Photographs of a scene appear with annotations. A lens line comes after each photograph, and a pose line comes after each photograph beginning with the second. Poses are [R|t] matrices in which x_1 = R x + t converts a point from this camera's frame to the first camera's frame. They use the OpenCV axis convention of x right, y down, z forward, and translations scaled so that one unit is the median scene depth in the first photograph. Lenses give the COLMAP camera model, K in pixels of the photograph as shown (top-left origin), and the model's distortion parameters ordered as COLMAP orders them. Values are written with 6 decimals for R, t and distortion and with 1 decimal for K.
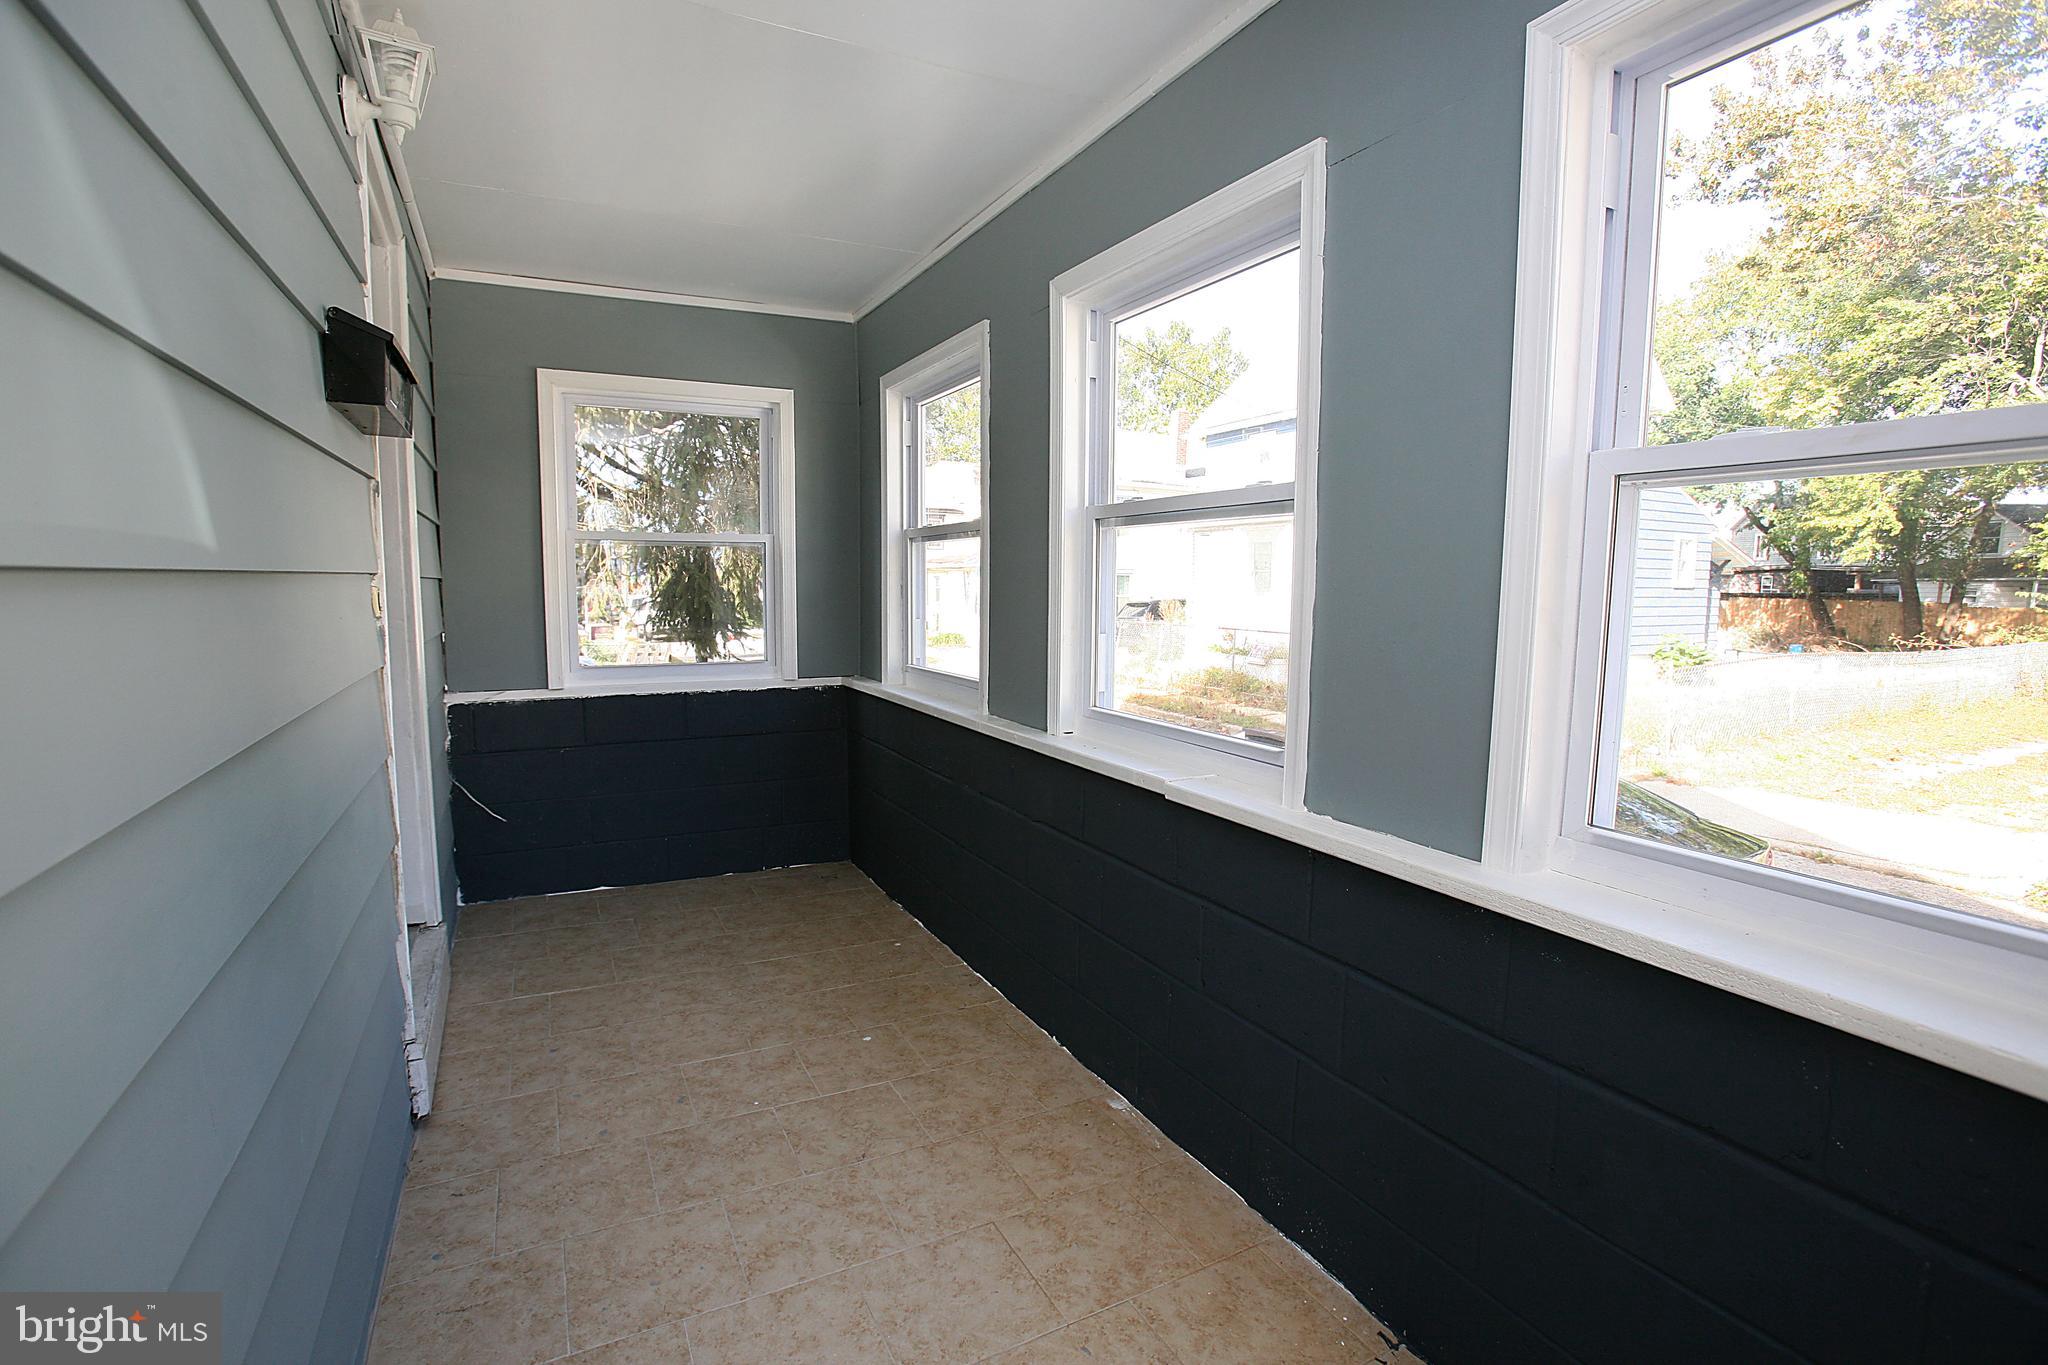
lens RADIAL K [[983.8, 0, 1028.8], [0, 983.8, 673.0], [0, 0, 1]] dist [-0.077660, 0.033158]
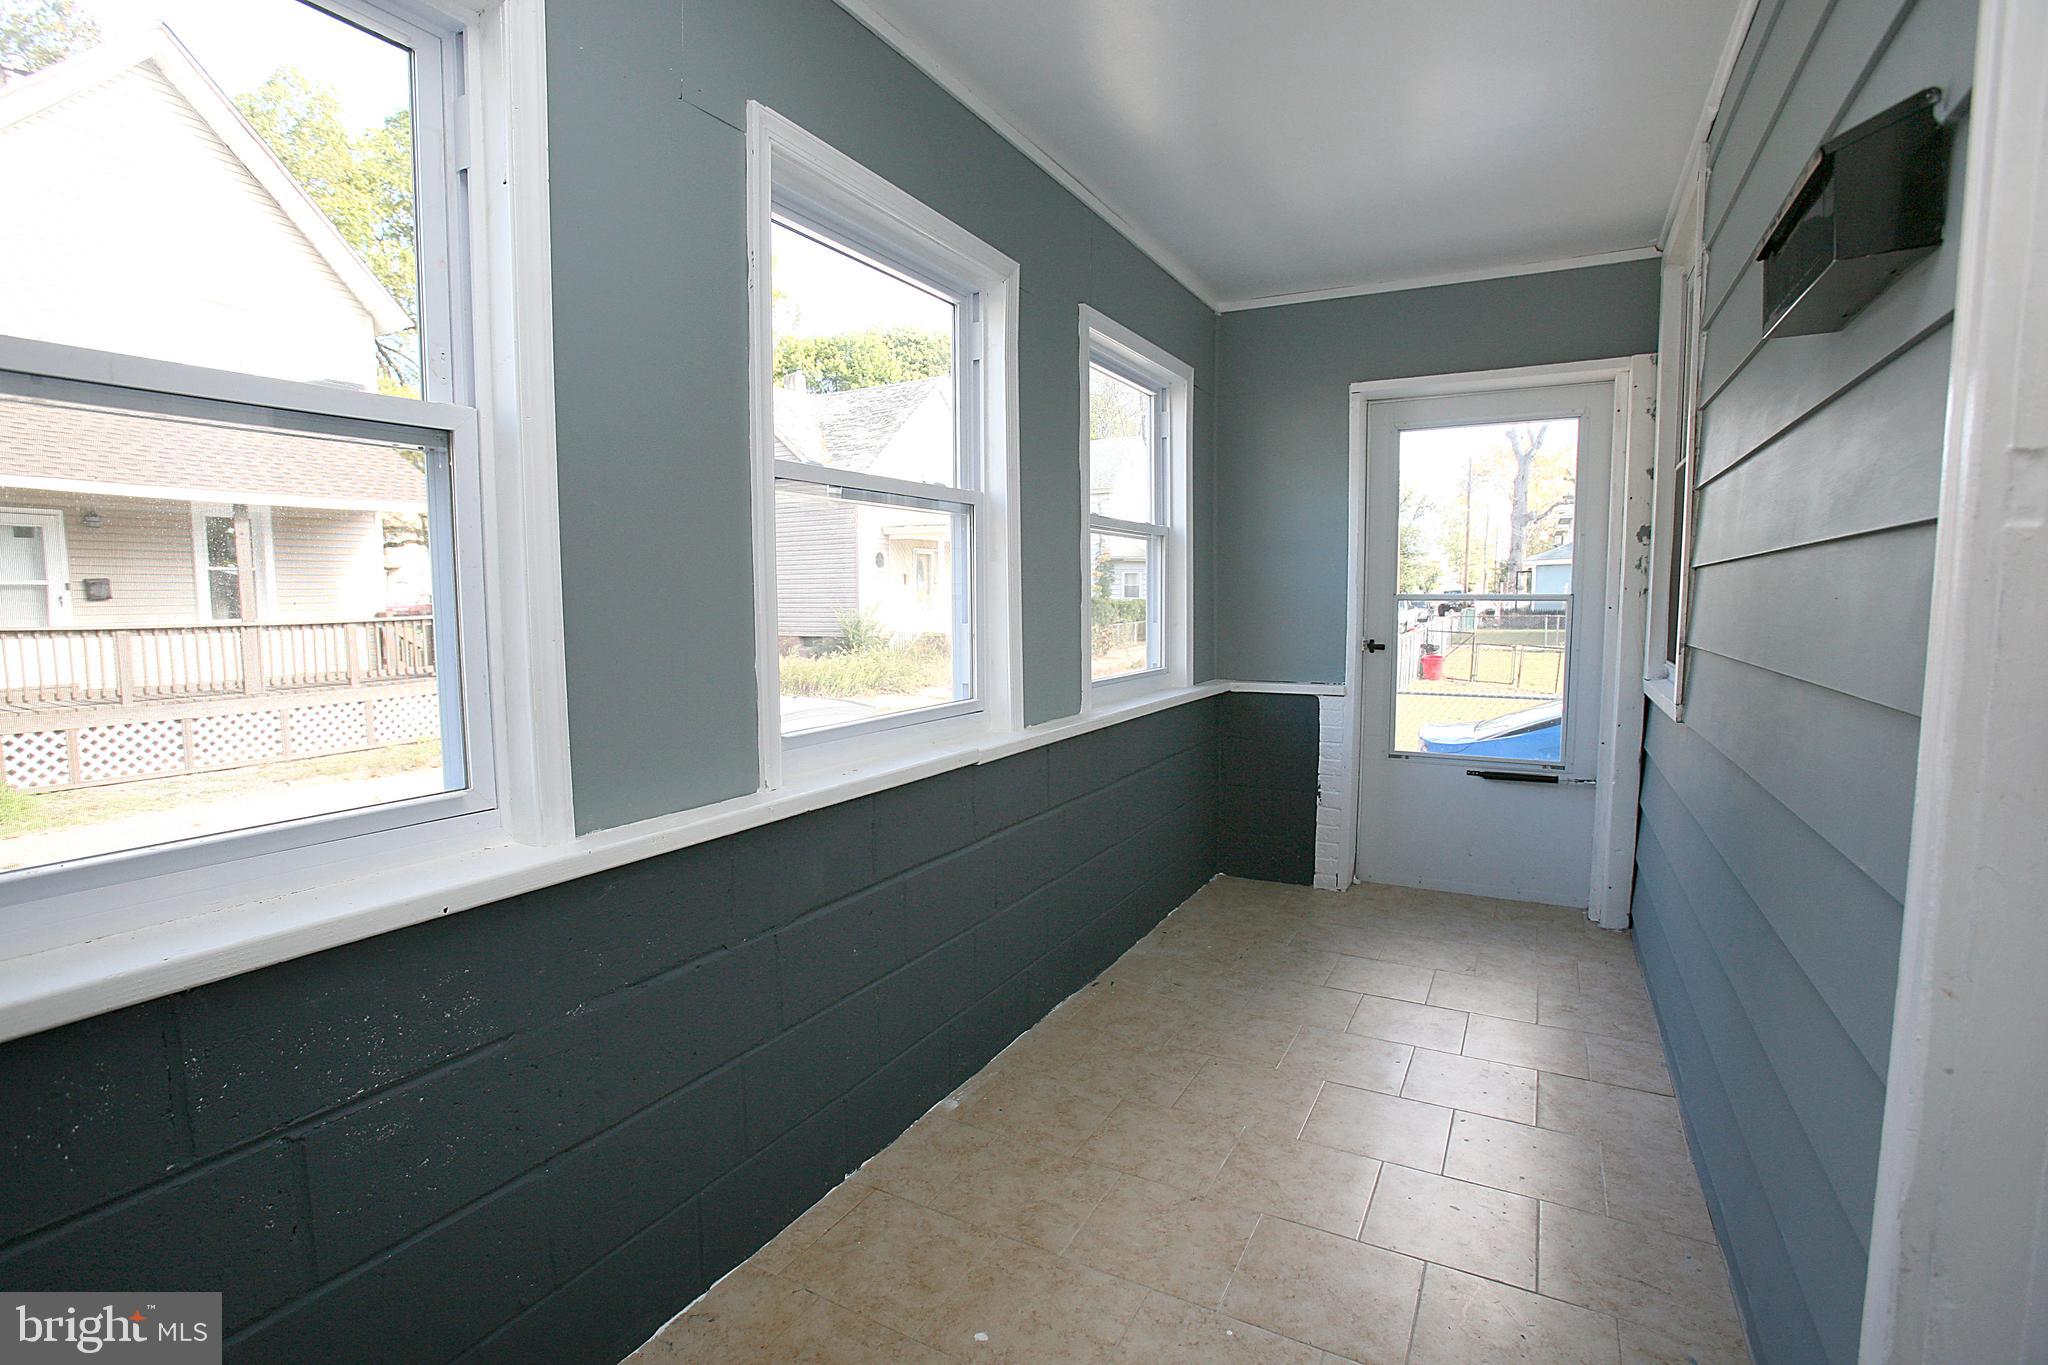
lens RADIAL K [[945.3, 0, 1024.0], [0, 945.3, 682.5], [0, 0, 1]] dist [-0.081915, 0.033618]
pose [[-0.554065, -0.084376, 0.828187, -0.780632], [0.077783, 0.985251, 0.152415, -0.122794], [-0.828832, 0.148867, -0.539330, 1.572958]]
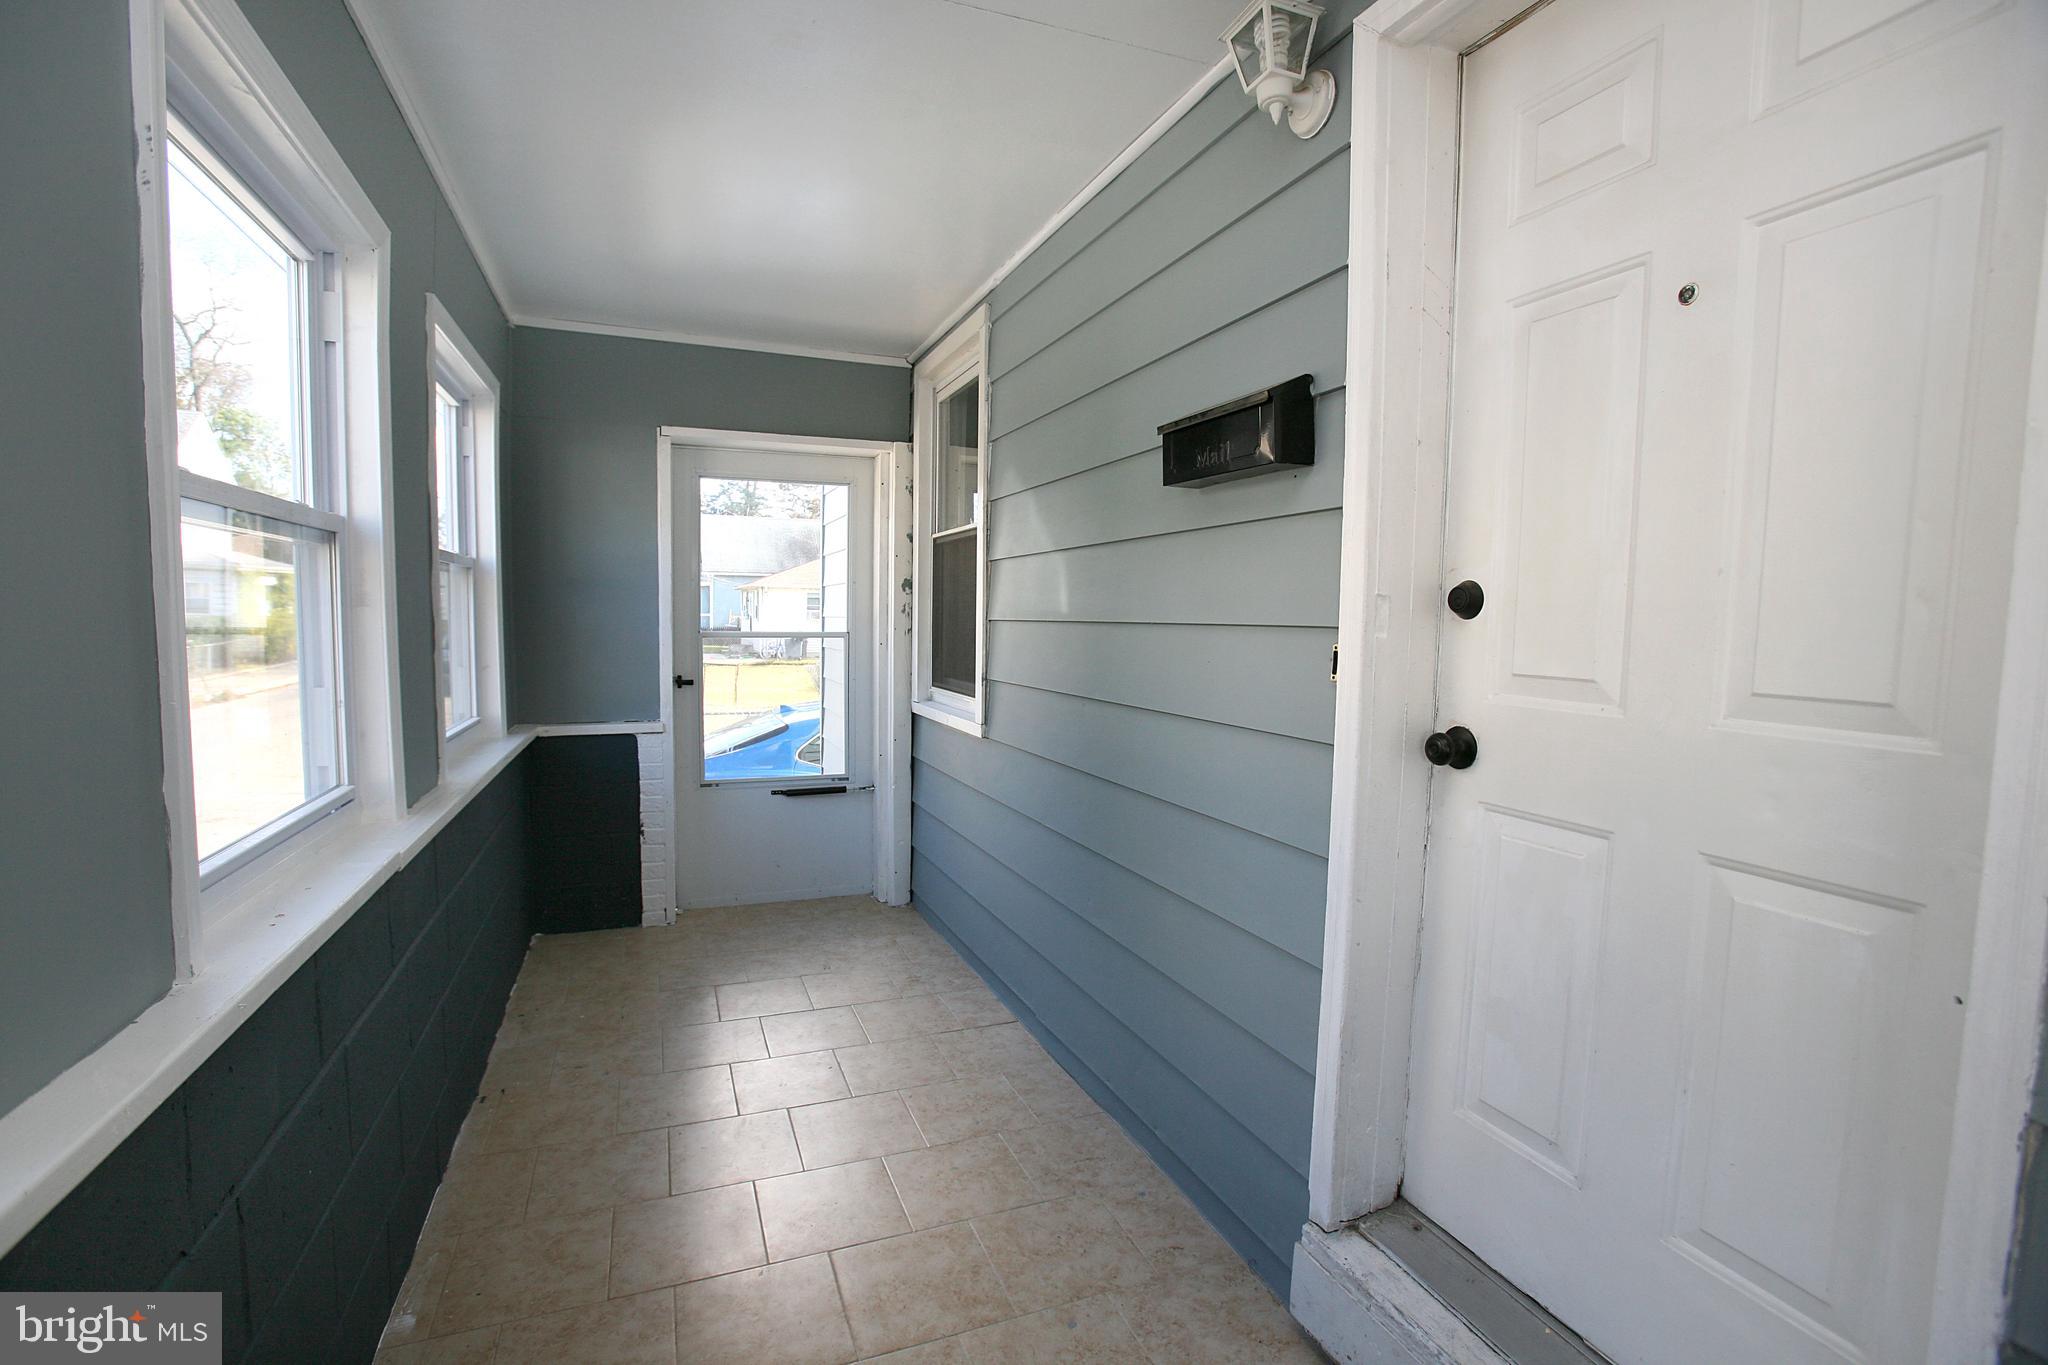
lens RADIAL K [[897.9, 0, 1032.0], [0, 897.9, 683.4], [0, 0, 1]] dist [-0.117570, 0.038278]
pose [[-0.995747, -0.033264, 0.085911, -0.481371], [-0.018547, 0.985827, 0.166737, -0.170298], [-0.090240, 0.164435, -0.982251, 1.701792]]
